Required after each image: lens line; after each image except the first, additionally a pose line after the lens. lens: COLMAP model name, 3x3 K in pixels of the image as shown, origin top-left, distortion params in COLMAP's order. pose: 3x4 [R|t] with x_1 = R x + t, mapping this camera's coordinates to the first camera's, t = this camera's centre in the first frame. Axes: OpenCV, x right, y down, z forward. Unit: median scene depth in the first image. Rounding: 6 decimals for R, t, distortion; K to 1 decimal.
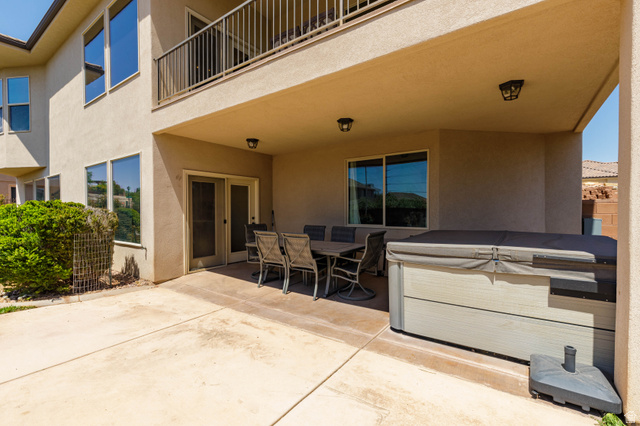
lens RADIAL K [[285.8, 0, 321.8], [0, 285.8, 213.7], [0, 0, 1]] dist [0.007663, -0.000770]
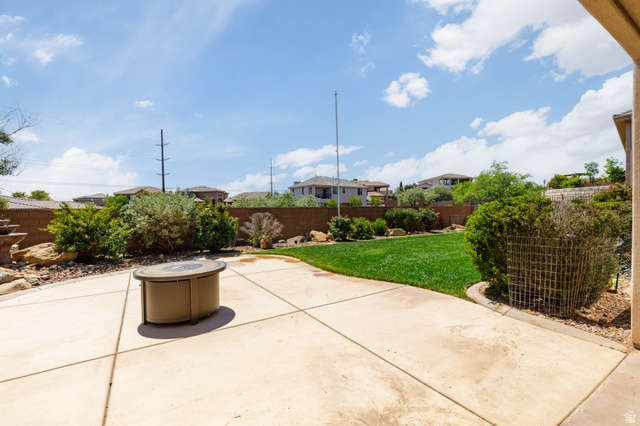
lens RADIAL K [[285.8, 0, 322.0], [0, 285.8, 210.6], [0, 0, 1]] dist [0.007663, -0.000770]
pose [[-0.376612, 0.010569, -0.926311, 0.179347], [0.004961, 0.999944, 0.009393, -0.018265], [0.926358, -0.001058, -0.376643, 1.000008]]
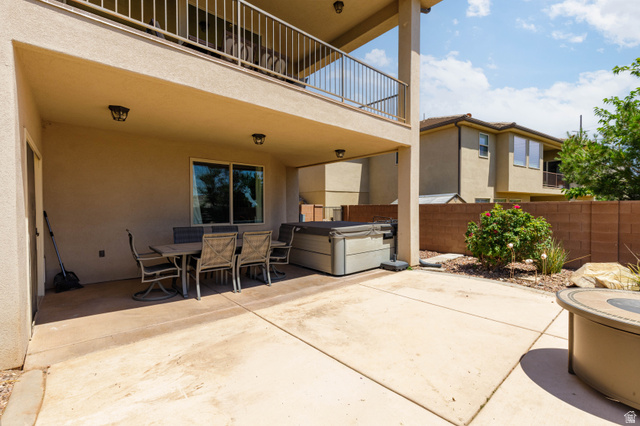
lens RADIAL K [[285.8, 0, 322.9], [0, 285.8, 213.3], [0, 0, 1]] dist [0.007663, -0.000770]
pose [[0.225738, -0.010882, 0.974127, -1.377202], [0.012568, 0.999887, 0.008257, -0.007012], [-0.974107, 0.010379, 0.225849, 0.625616]]
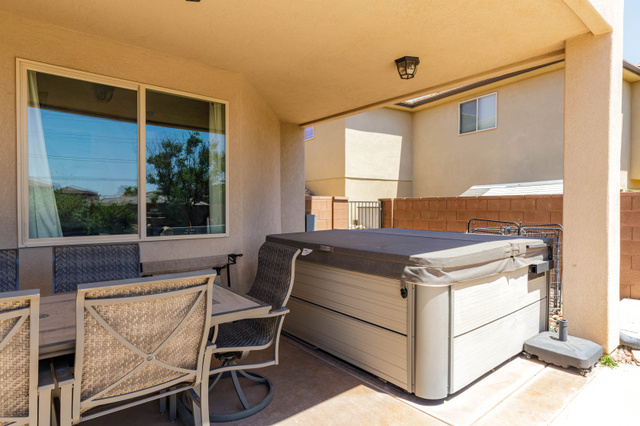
lens RADIAL K [[365.2, 0, 321.4], [0, 365.2, 216.4], [0, 0, 1]] dist [-0.001211, -0.000034]
pose [[0.249823, -0.014319, 0.968186, -0.477905], [0.009433, 0.999879, 0.012354, 0.009468], [-0.968246, 0.006047, 0.249928, 0.938561]]
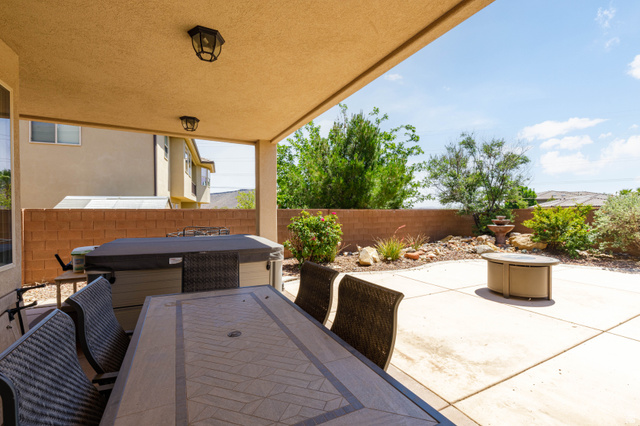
lens RADIAL K [[285.8, 0, 324.1], [0, 285.8, 210.0], [0, 0, 1]] dist [0.007663, -0.000770]
pose [[-0.893520, 0.012526, 0.448848, -0.417554], [0.013860, 0.999904, -0.000314, -0.040026], [-0.448809, 0.005940, -0.893608, 1.800854]]
